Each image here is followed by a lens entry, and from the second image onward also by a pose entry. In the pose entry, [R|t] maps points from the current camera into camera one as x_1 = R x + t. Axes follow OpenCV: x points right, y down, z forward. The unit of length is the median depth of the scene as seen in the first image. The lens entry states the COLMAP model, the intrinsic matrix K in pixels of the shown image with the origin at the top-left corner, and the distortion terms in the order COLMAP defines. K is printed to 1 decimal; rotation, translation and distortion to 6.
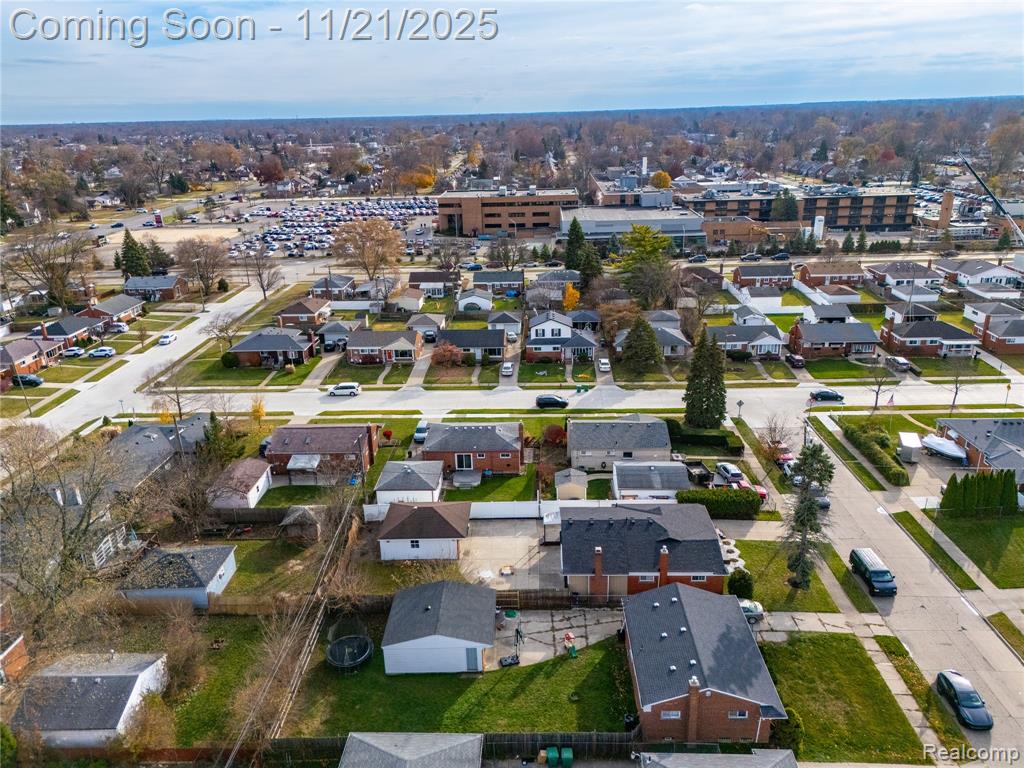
lens RADIAL K [[749.9, 0, 514.7], [0, 749.9, 383.5], [0, 0, 1]] dist [0.096988, -0.102865]
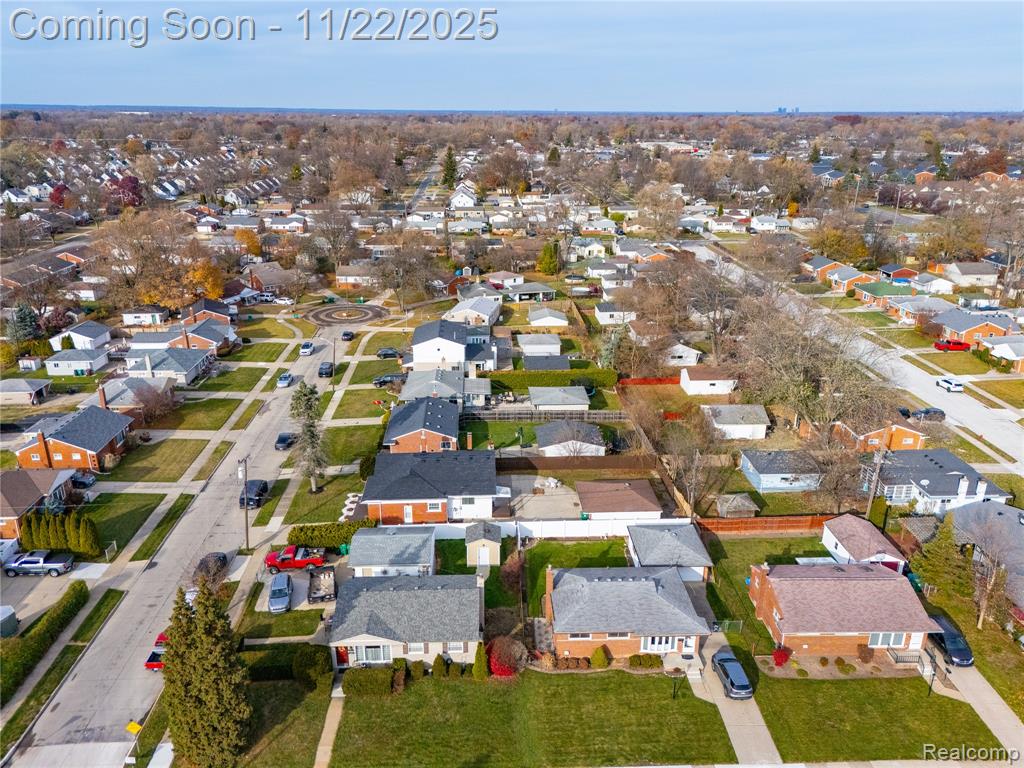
lens RADIAL K [[749.9, 0, 514.7], [0, 749.9, 383.5], [0, 0, 1]] dist [0.096988, -0.102865]
pose [[-0.996773, 0.045780, -0.065932, 0.104776], [-0.006391, 0.773536, 0.633720, -0.678635], [0.080013, 0.632096, -0.770748, 1.833742]]
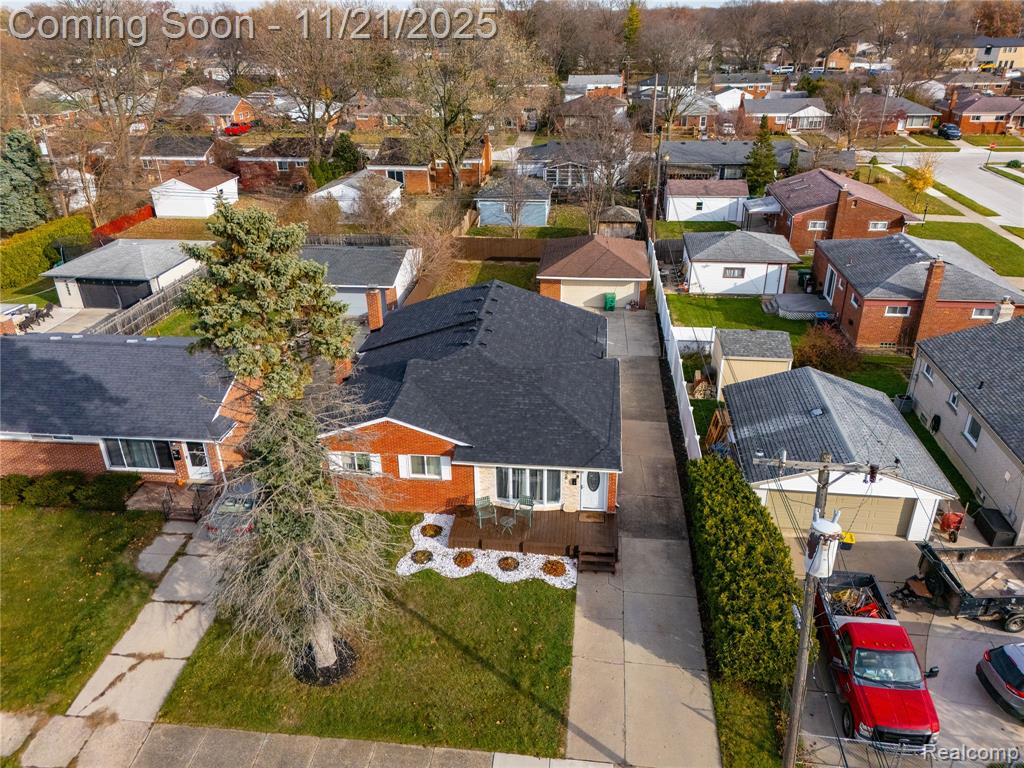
lens RADIAL K [[749.9, 0, 514.7], [0, 749.9, 383.5], [0, 0, 1]] dist [0.096988, -0.102865]
pose [[-0.086024, 0.458684, -0.884426, 0.575671], [-0.322087, 0.827244, 0.460356, -0.017045], [0.942794, 0.324464, 0.076573, 0.970213]]
